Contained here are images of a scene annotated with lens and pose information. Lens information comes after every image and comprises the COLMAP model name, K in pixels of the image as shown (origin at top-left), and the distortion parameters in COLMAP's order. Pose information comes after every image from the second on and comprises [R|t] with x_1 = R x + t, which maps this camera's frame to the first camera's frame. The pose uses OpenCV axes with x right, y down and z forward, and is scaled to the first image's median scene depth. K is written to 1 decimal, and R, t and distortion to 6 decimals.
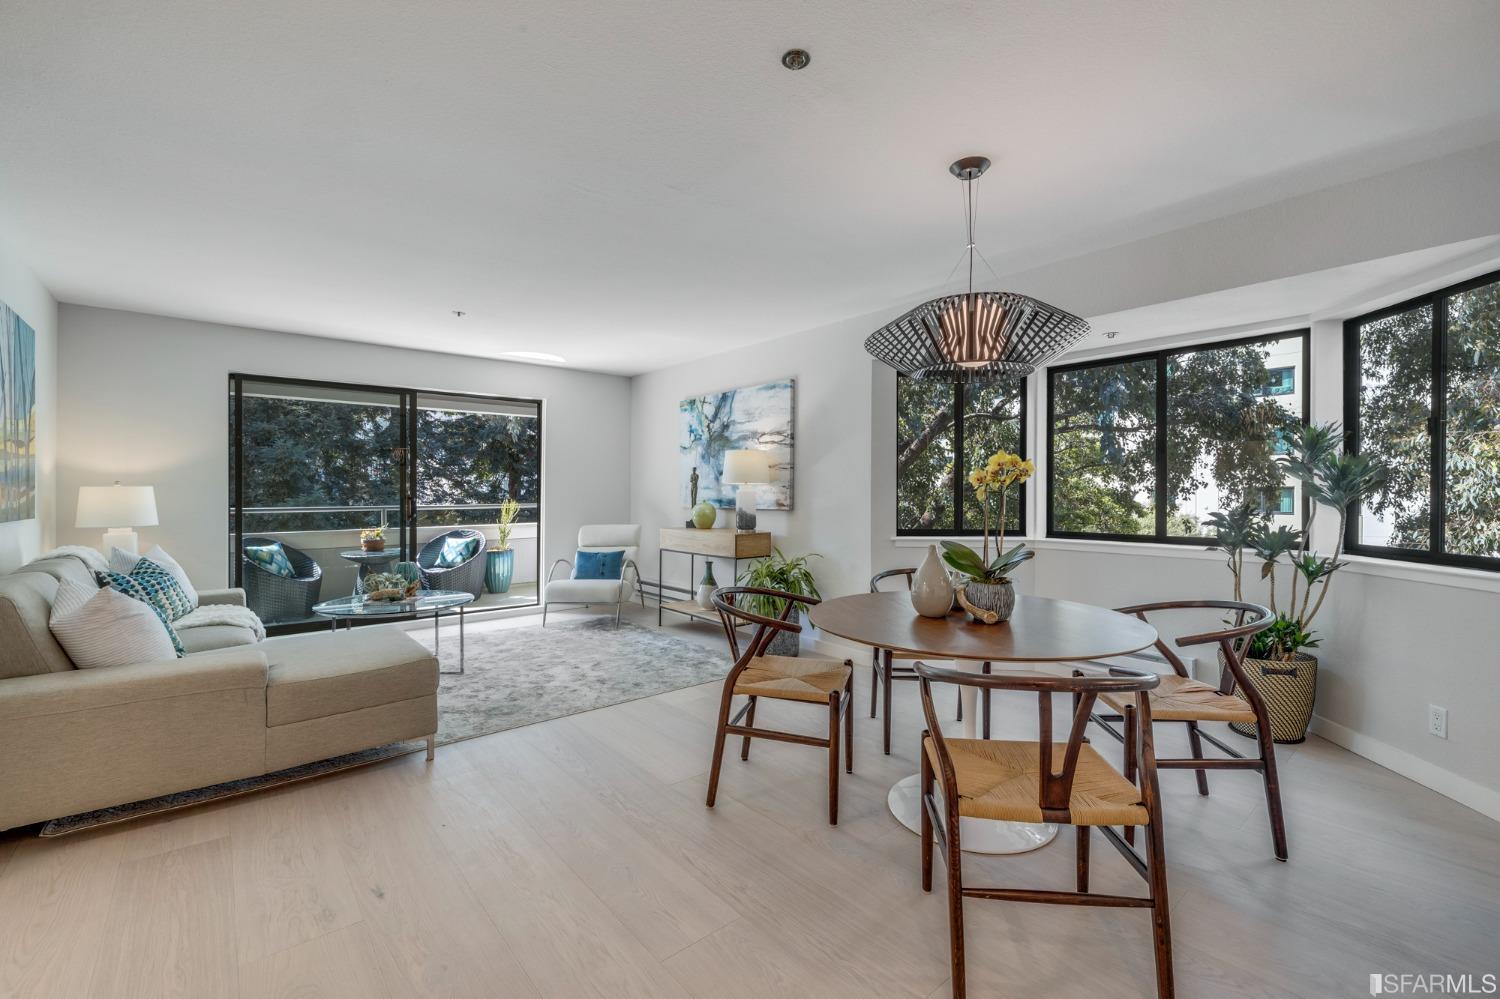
lens RADIAL K [[636.2, 0, 754.6], [0, 636.2, 505.0], [0, 0, 1]] dist [-0.003124, -0.000169]
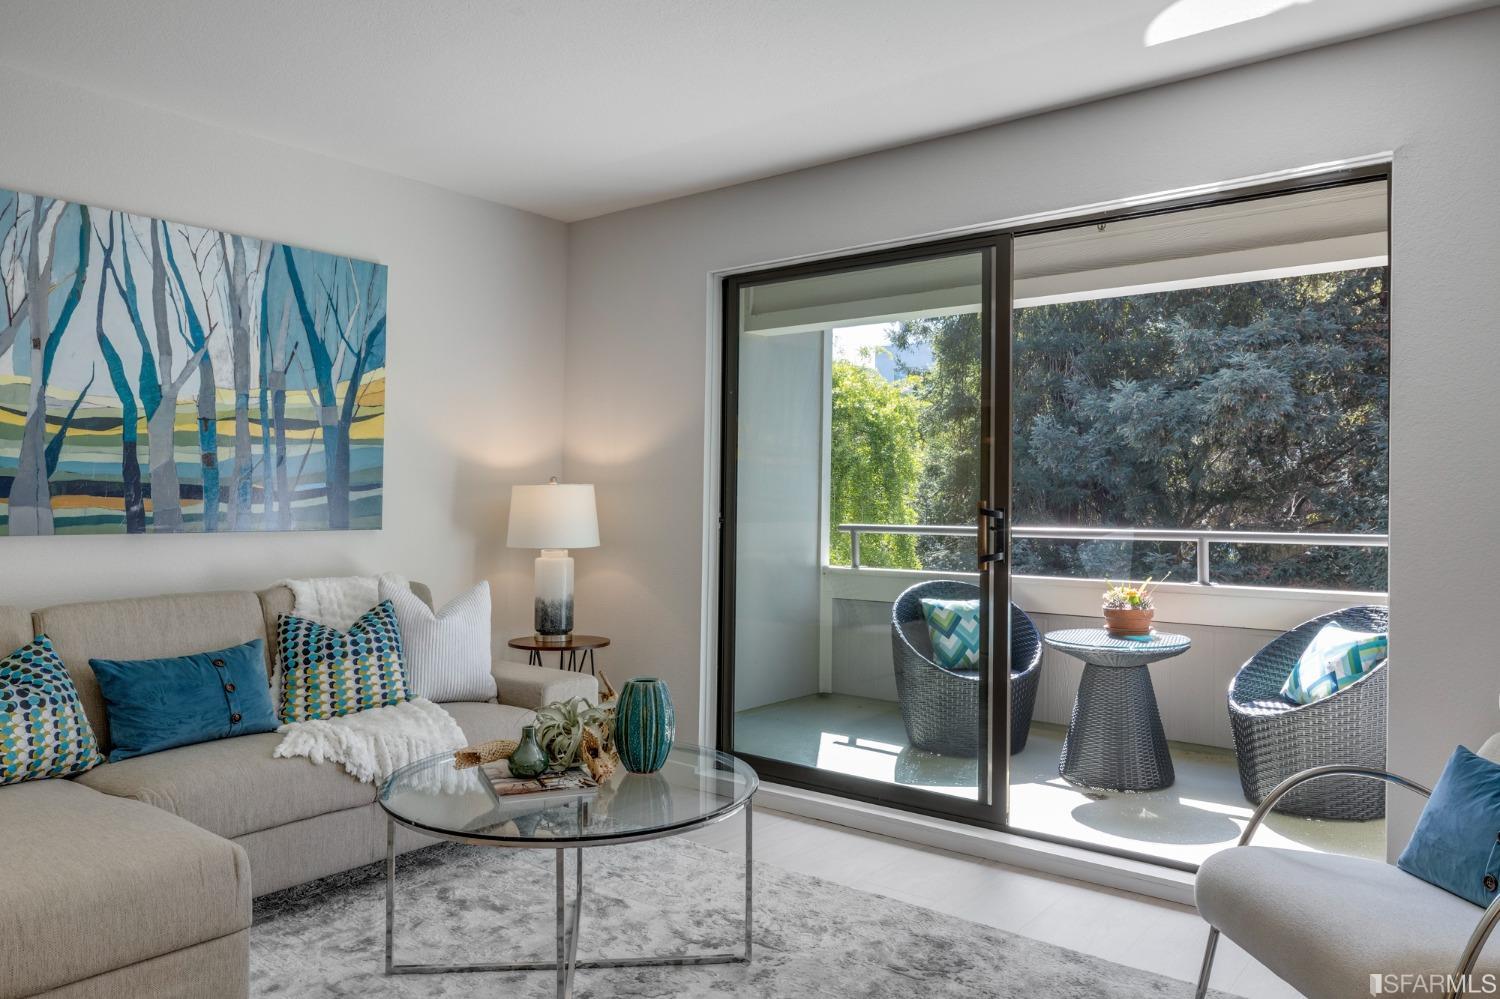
lens RADIAL K [[1044.8, 0, 744.3], [0, 1044.8, 480.1], [0, 0, 1]] dist [-0.008449, -0.007817]
pose [[0.192598, -0.016098, -0.981146, 0.052720], [-0.026549, 0.999414, -0.021609, -0.012211], [0.980919, 0.030210, 0.192058, 0.732371]]
